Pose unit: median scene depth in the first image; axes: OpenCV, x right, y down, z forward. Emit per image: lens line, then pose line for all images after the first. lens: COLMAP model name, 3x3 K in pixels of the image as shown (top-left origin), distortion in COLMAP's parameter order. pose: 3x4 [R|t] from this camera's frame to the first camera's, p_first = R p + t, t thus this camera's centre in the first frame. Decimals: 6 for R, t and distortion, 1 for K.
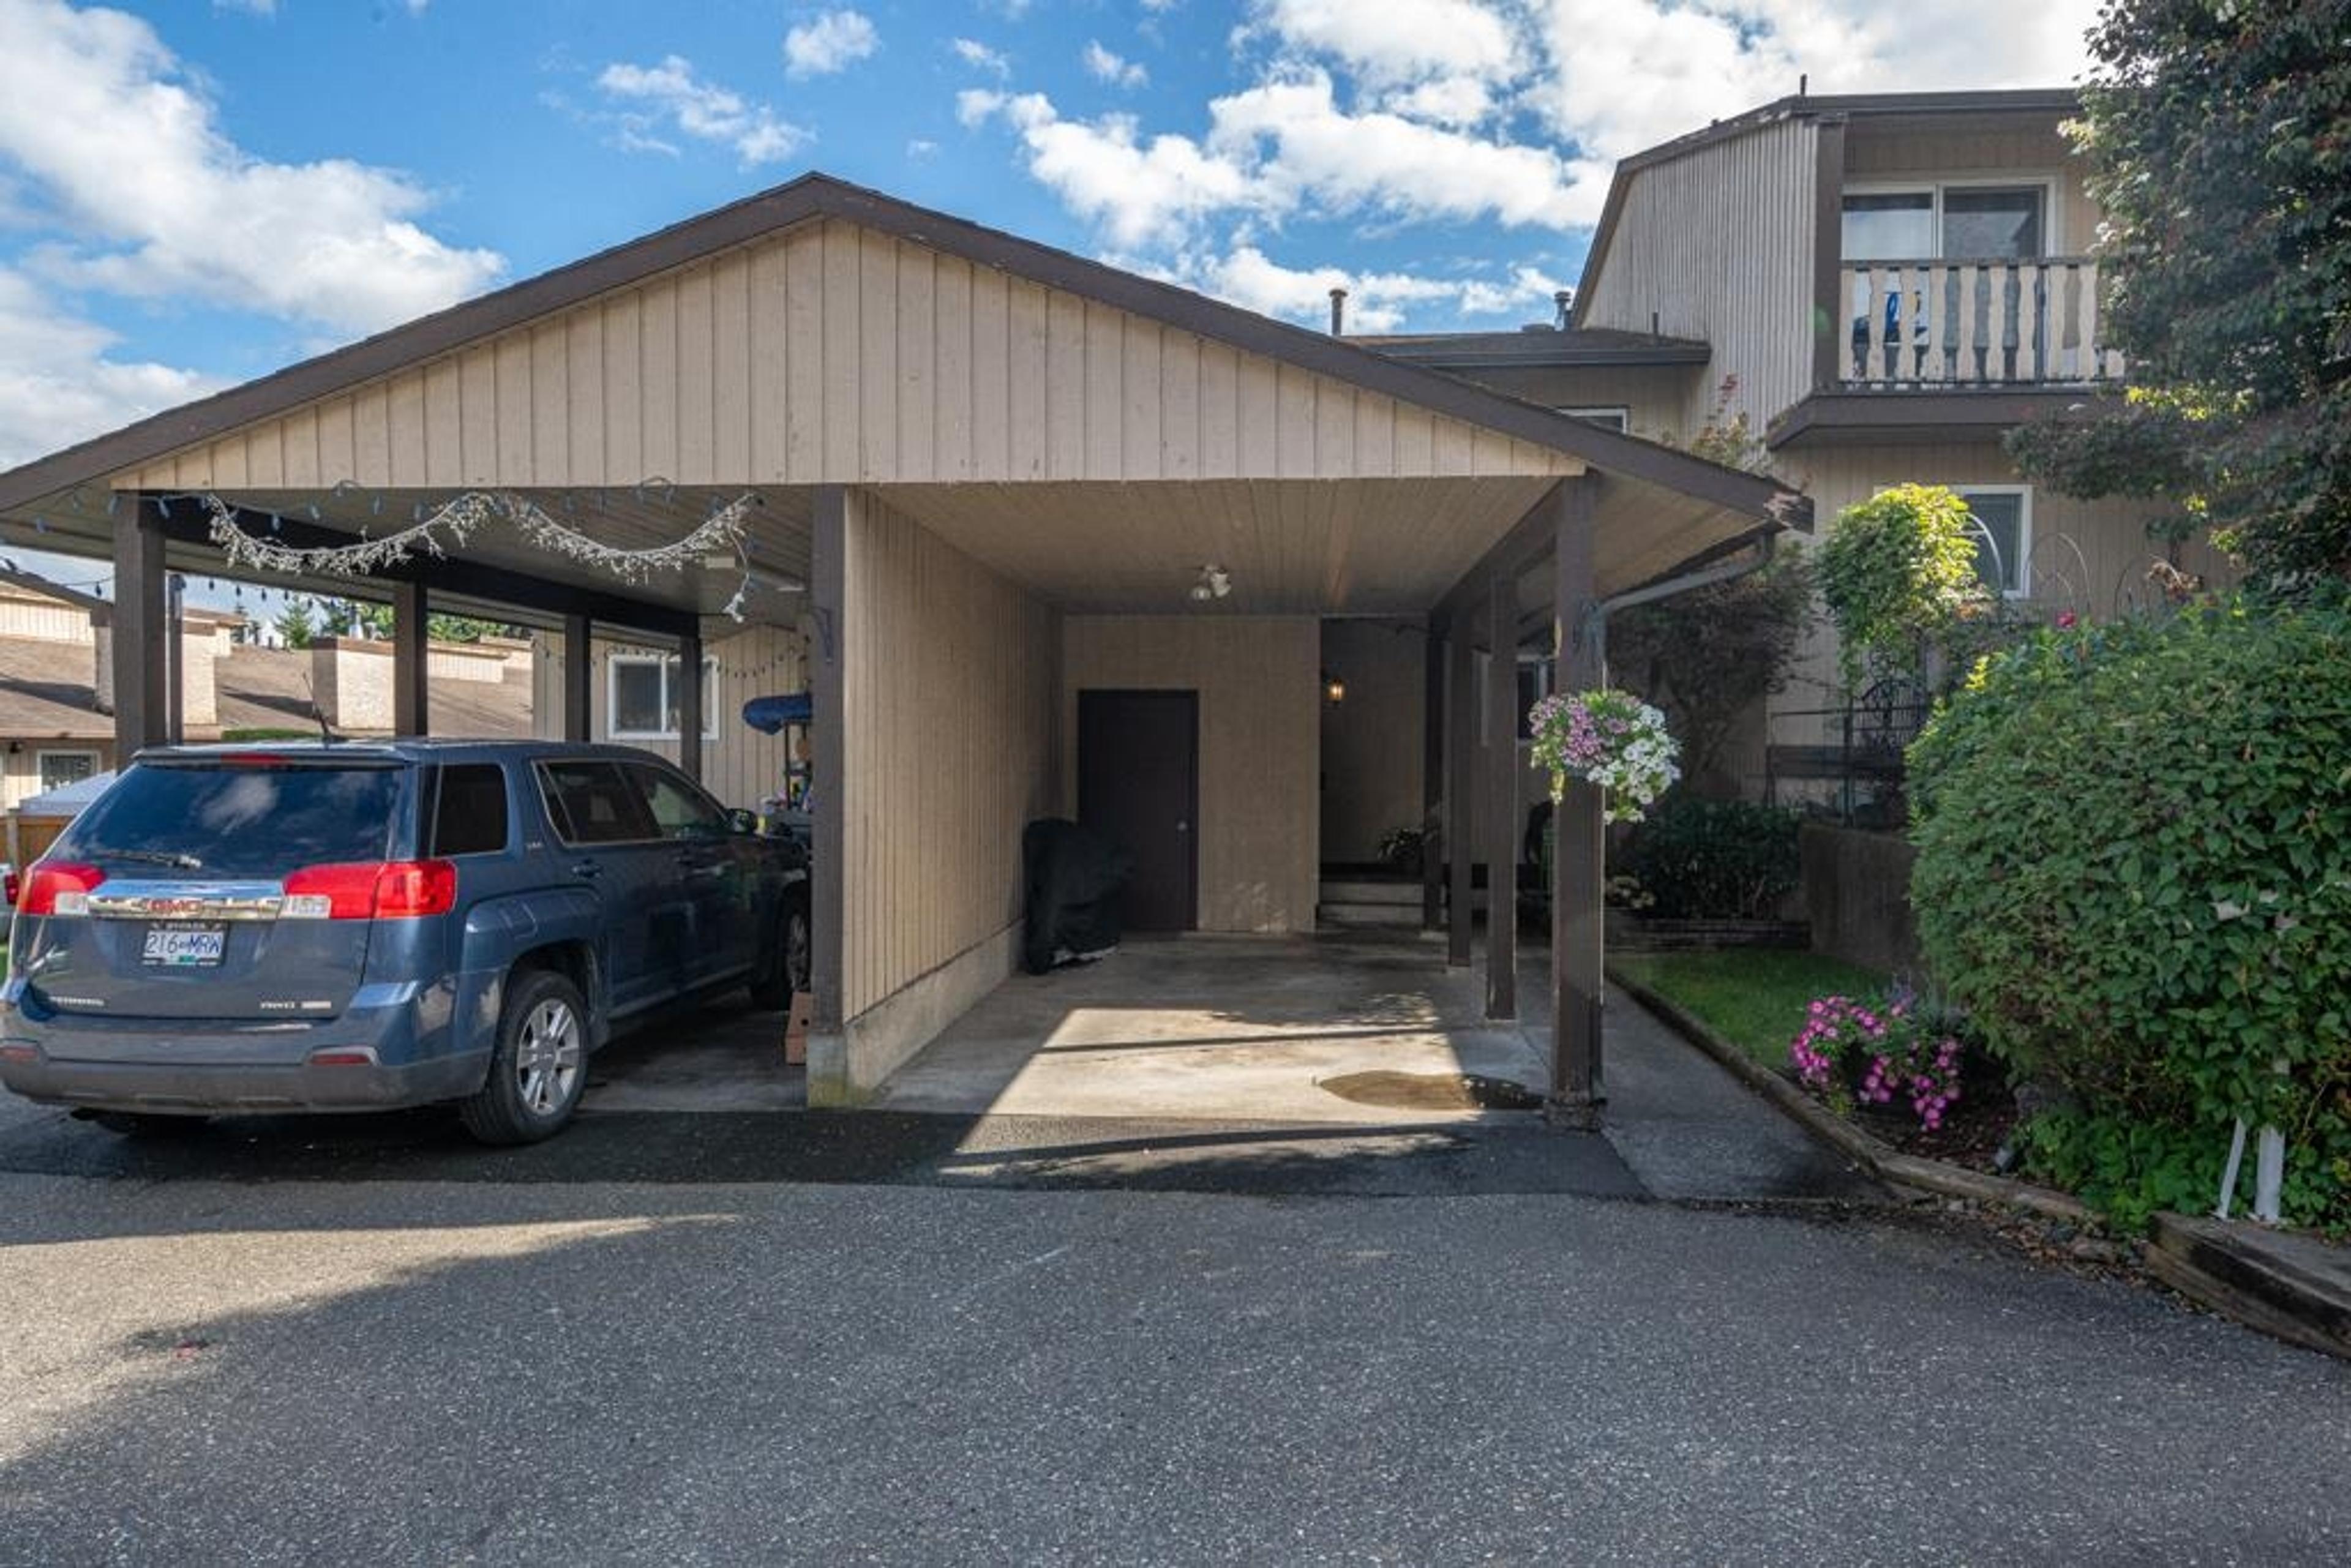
lens RADIAL K [[1386.7, 0, 1184.8], [0, 1386.7, 783.9], [0, 0, 1]] dist [0.012372, -0.002180]
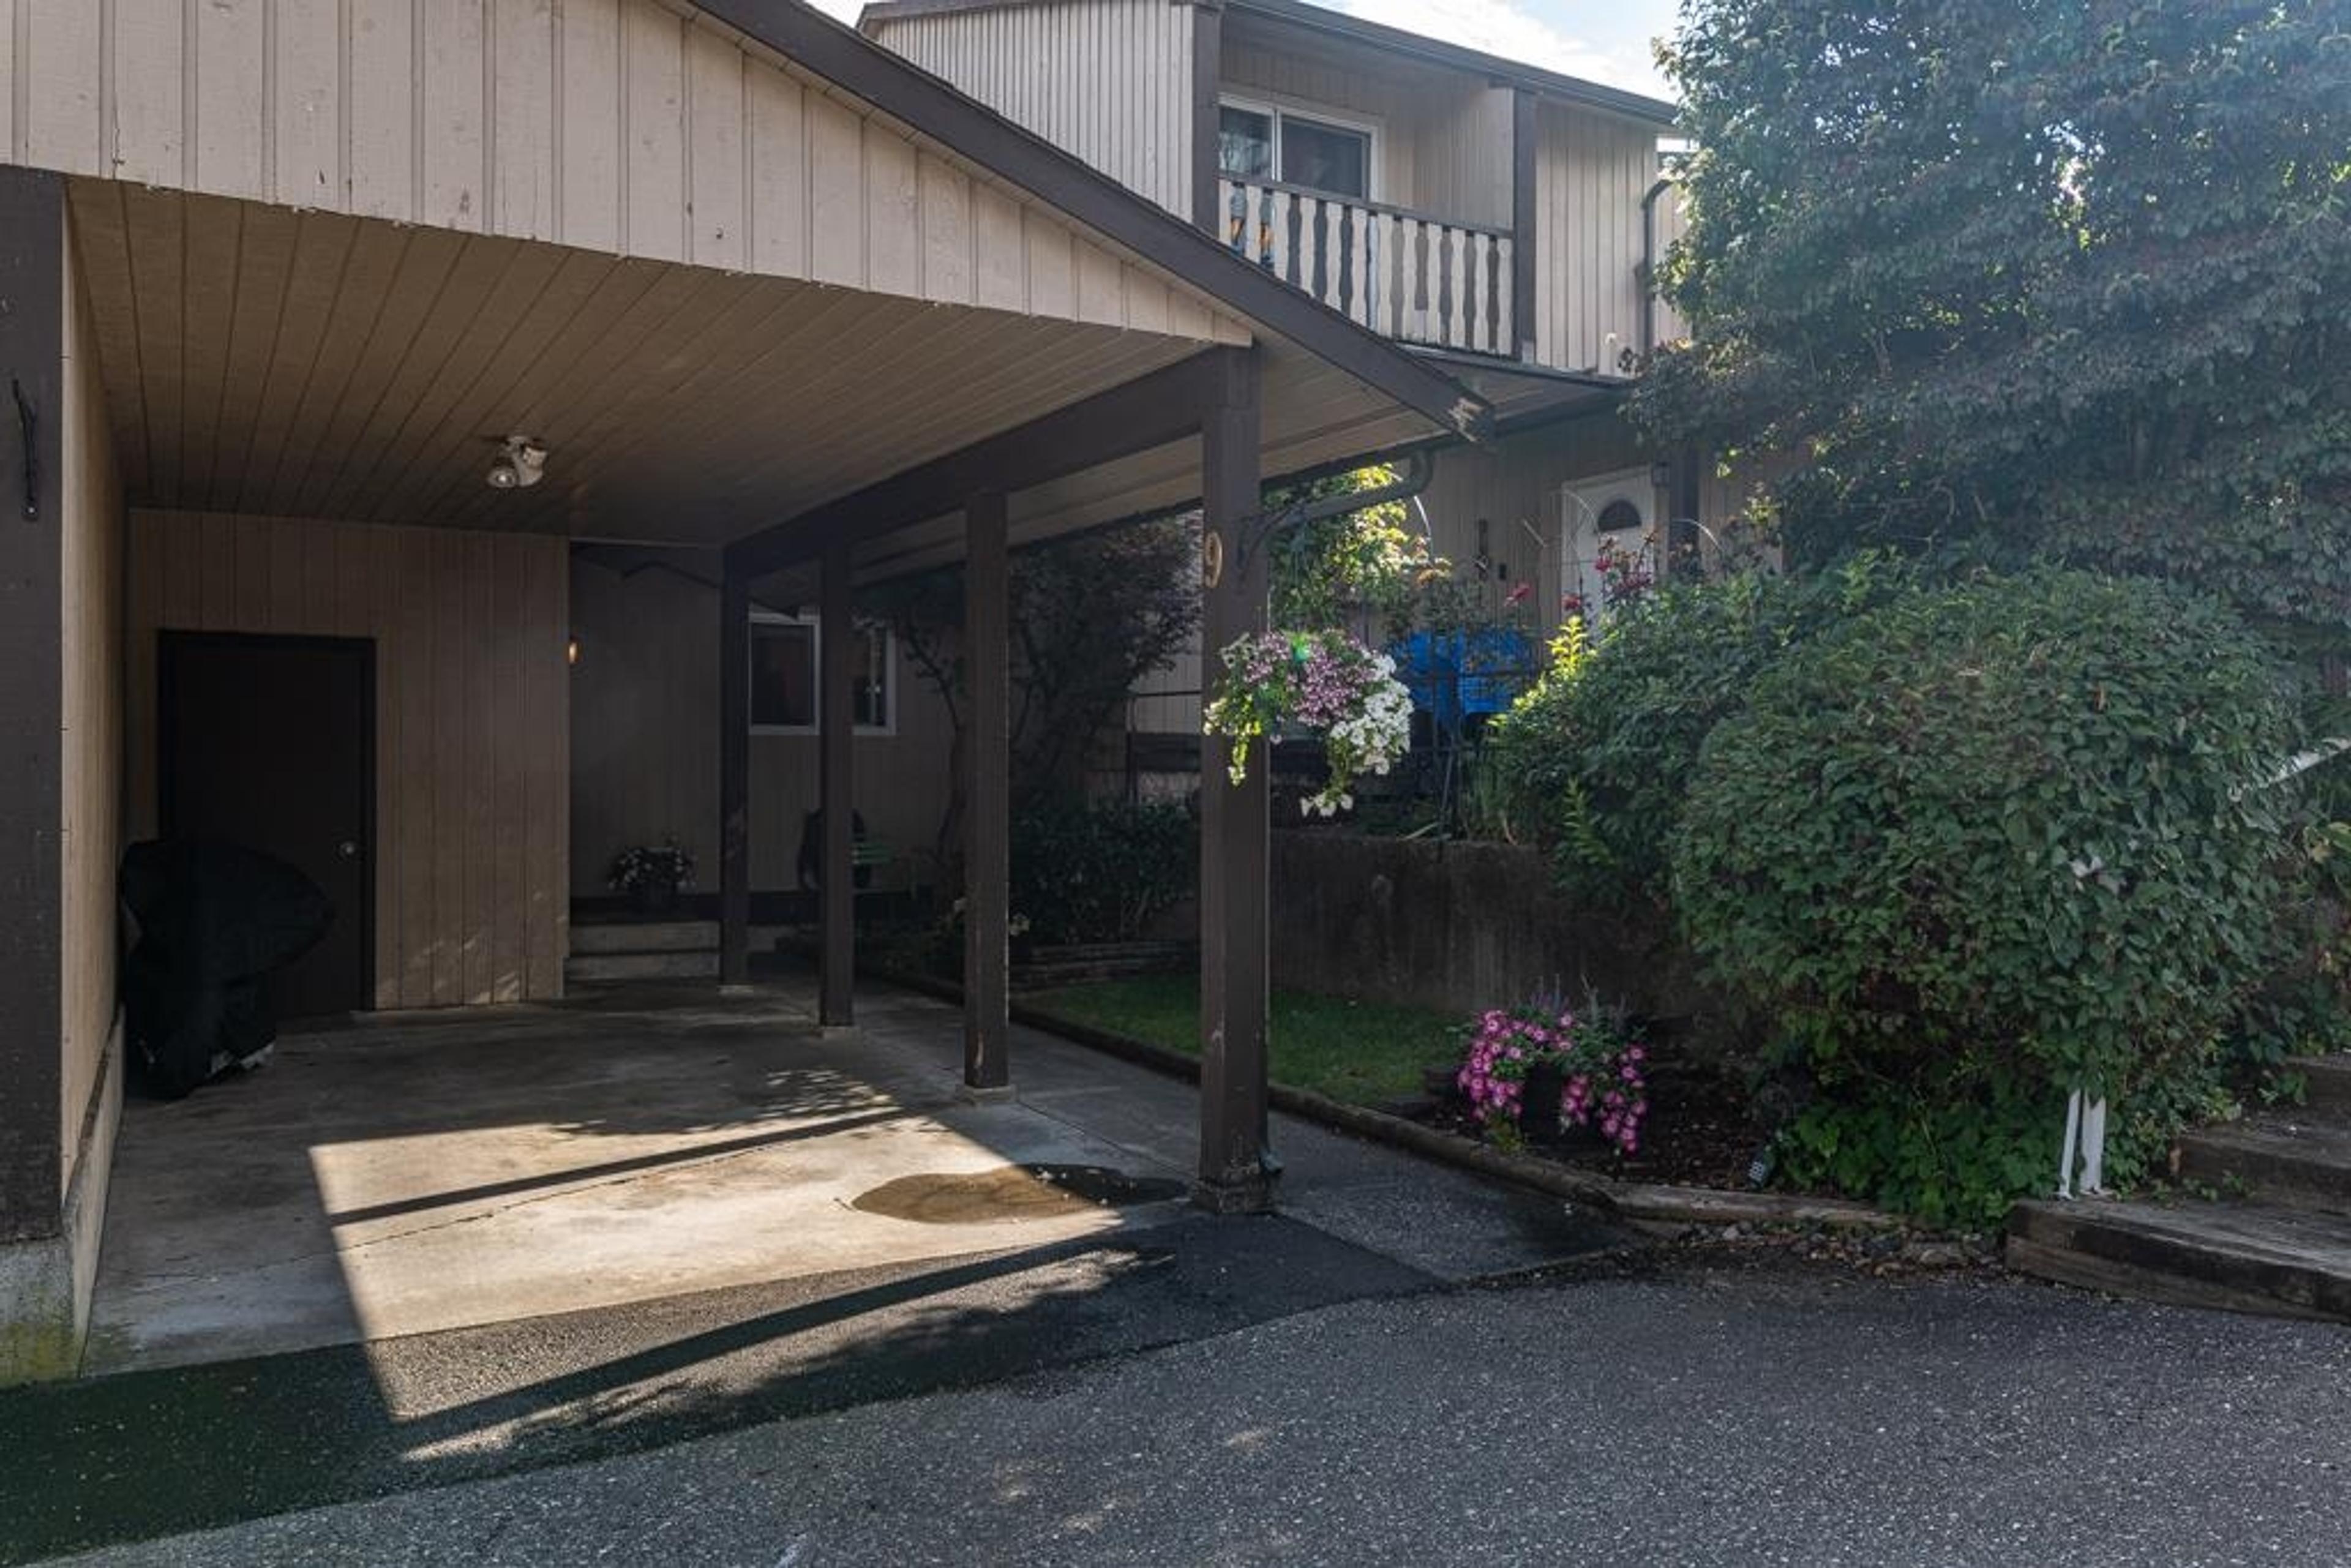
lens RADIAL K [[1729.8, 0, 1175.5], [0, 1729.8, 784.0], [0, 0, 1]] dist [-0.002037, 0.001569]
pose [[0.828693, -0.005006, 0.559681, -0.301562], [0.011347, 0.999905, -0.007858, 0.025076], [-0.559588, 0.012862, 0.828671, 0.269380]]
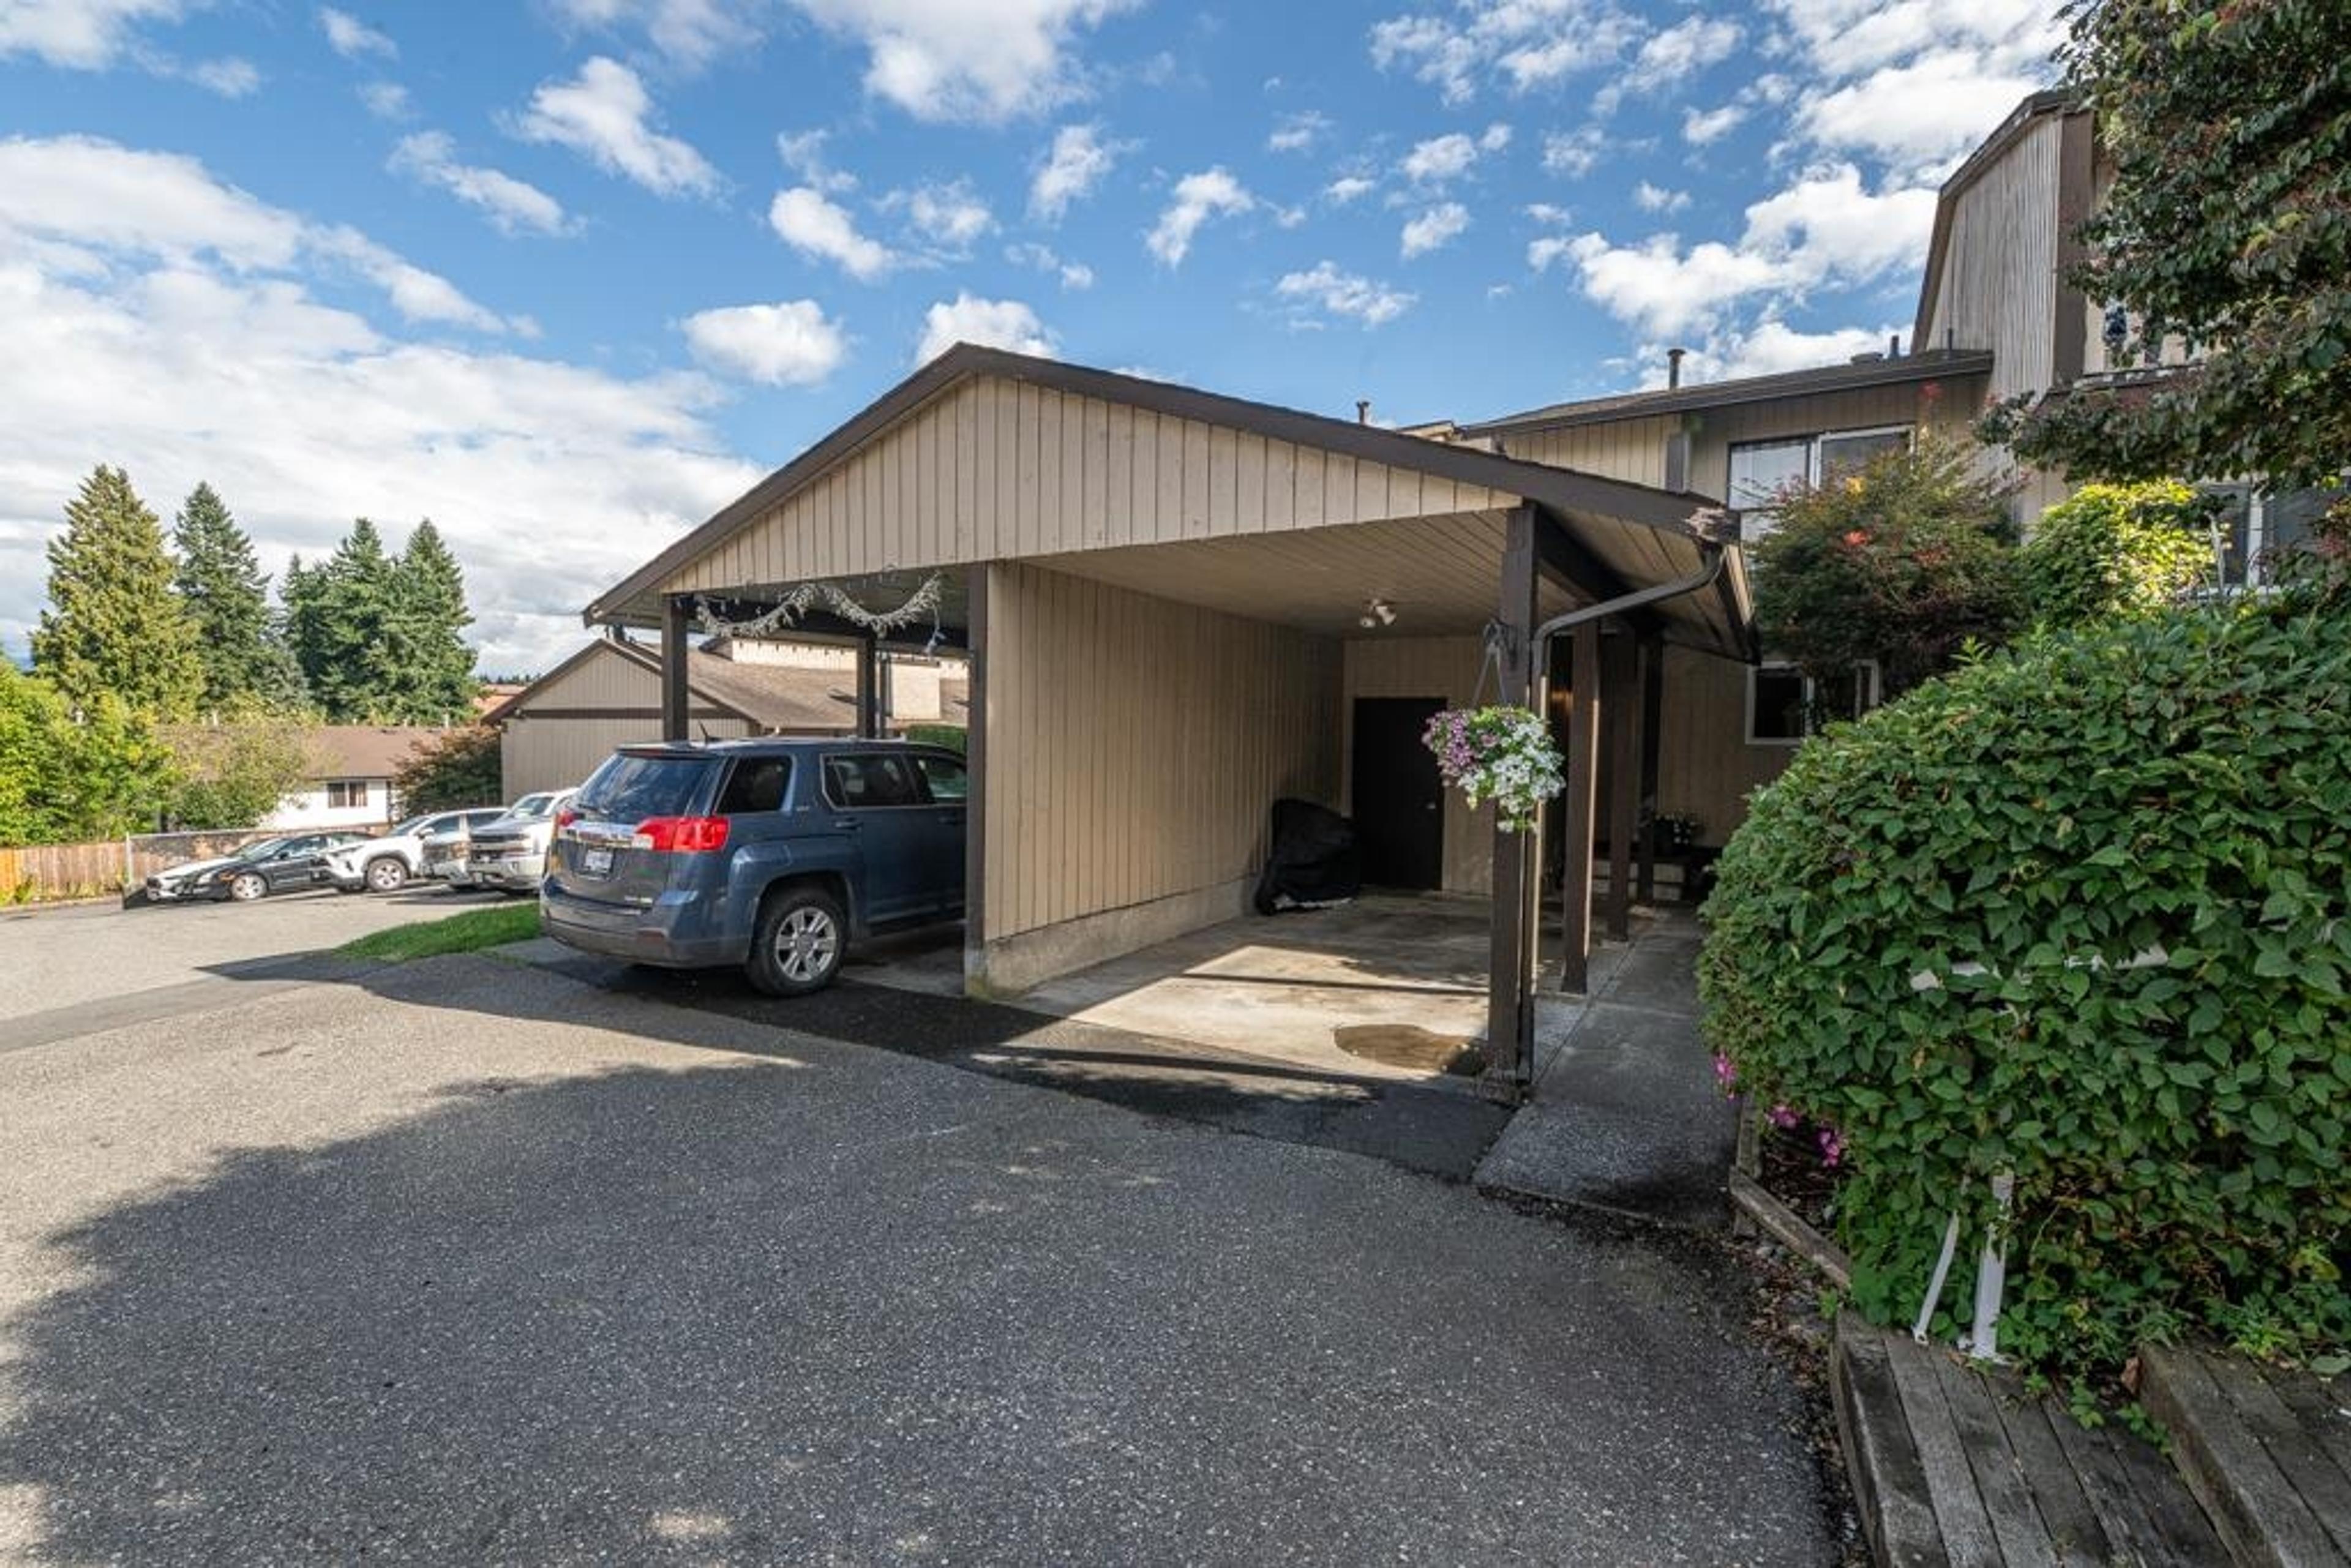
lens RADIAL K [[1003.5, 0, 1175.5], [0, 1003.5, 784.0], [0, 0, 1]] dist [-0.010339, -0.000515]
pose [[0.894763, 0.029721, -0.445551, 0.440709], [-0.019137, 0.999418, 0.028236, -0.025042], [0.446131, -0.016737, 0.894811, 0.194797]]
